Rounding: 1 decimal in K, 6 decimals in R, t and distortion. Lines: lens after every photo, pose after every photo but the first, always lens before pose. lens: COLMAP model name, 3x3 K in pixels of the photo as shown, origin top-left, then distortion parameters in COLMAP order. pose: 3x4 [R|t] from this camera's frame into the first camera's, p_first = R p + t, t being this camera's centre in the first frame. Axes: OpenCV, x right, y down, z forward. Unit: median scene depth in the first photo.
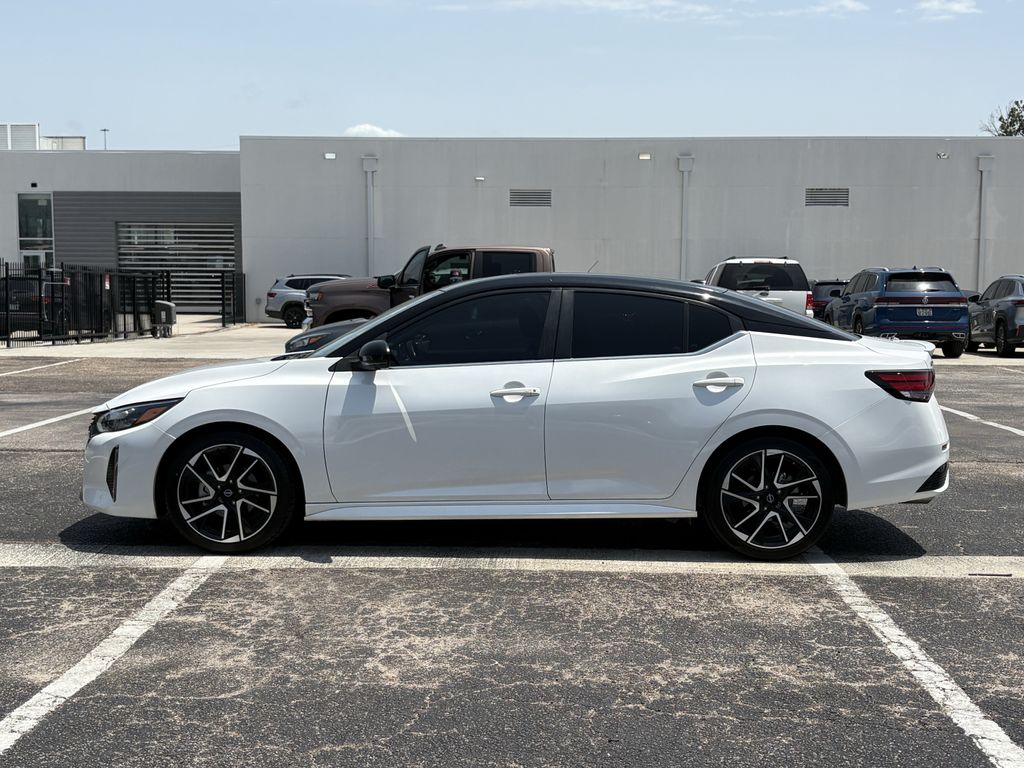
lens RADIAL K [[1412.3, 0, 512.0], [0, 1412.3, 384.0], [0, 0, 1]] dist [0.221216, -1.075205]
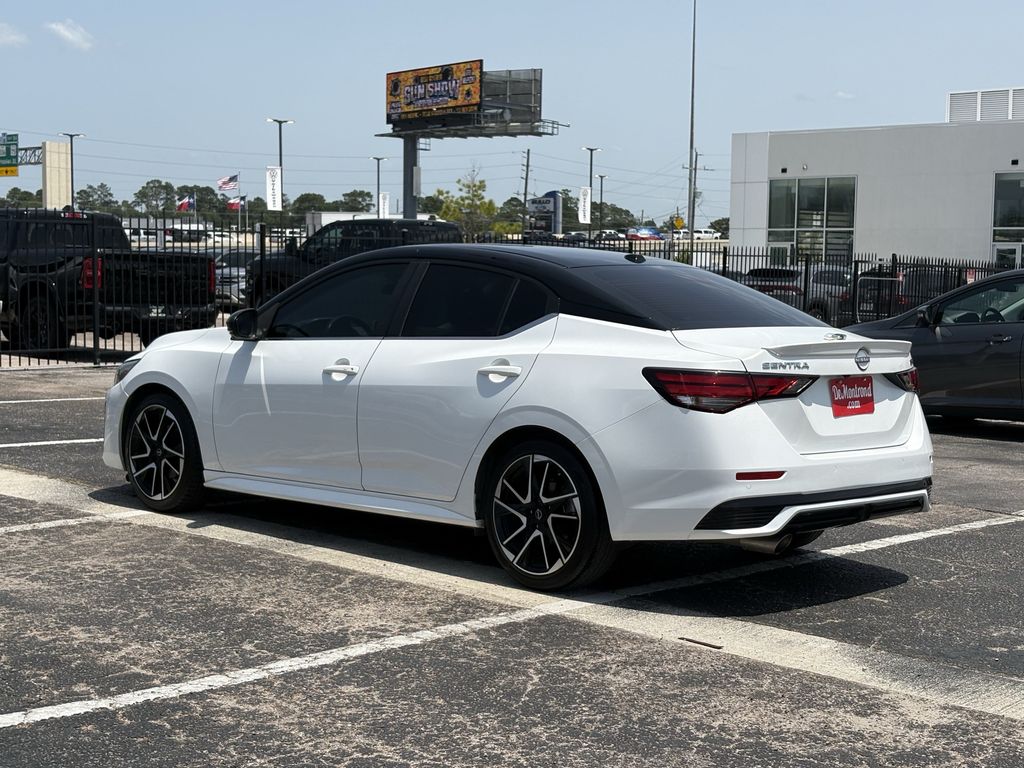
lens RADIAL K [[1745.6, 0, 369.5], [0, 1745.6, 381.5], [0, 0, 1]] dist [0.120916, -0.088624]
pose [[0.706357, 0.060617, -0.705255, 0.825368], [-0.073457, 0.997224, 0.012140, -0.001834], [0.704034, 0.043231, 0.708850, 0.206869]]
